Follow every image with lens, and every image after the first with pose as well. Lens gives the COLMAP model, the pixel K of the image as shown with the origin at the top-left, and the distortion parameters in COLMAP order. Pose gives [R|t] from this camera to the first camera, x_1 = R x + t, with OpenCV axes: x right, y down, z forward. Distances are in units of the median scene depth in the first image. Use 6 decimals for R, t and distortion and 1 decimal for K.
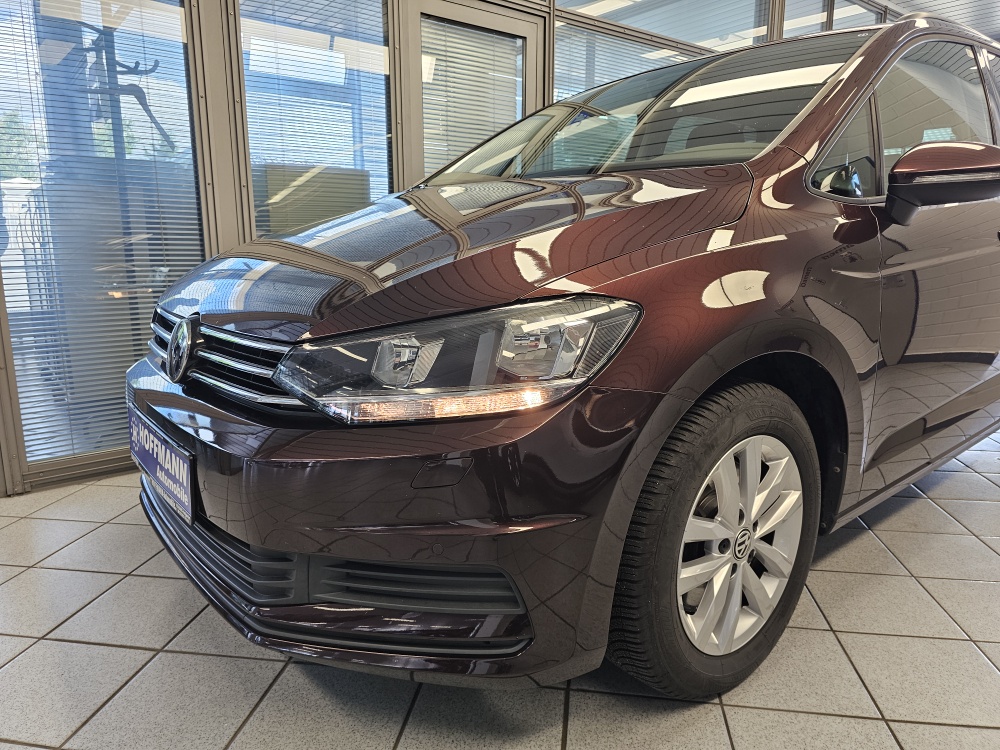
lens RADIAL K [[670.7, 0, 500.0], [0, 670.7, 375.0], [0, 0, 1]] dist [0.024119, -0.003322]
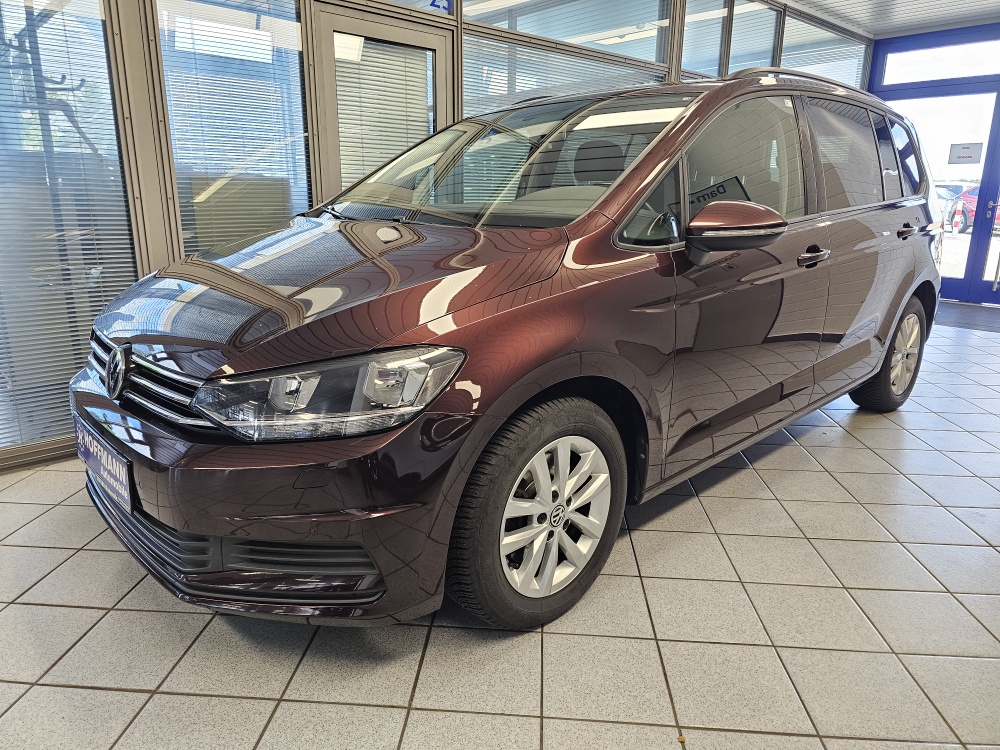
lens RADIAL K [[666.9, 0, 501.5], [0, 666.9, 378.3], [0, 0, 1]] dist [0.033920, -0.027051]
pose [[0.997220, -0.010518, 0.073768, 0.151892], [0.005447, 0.997629, 0.068610, -0.117268], [-0.074315, -0.068017, 0.994913, -0.305233]]
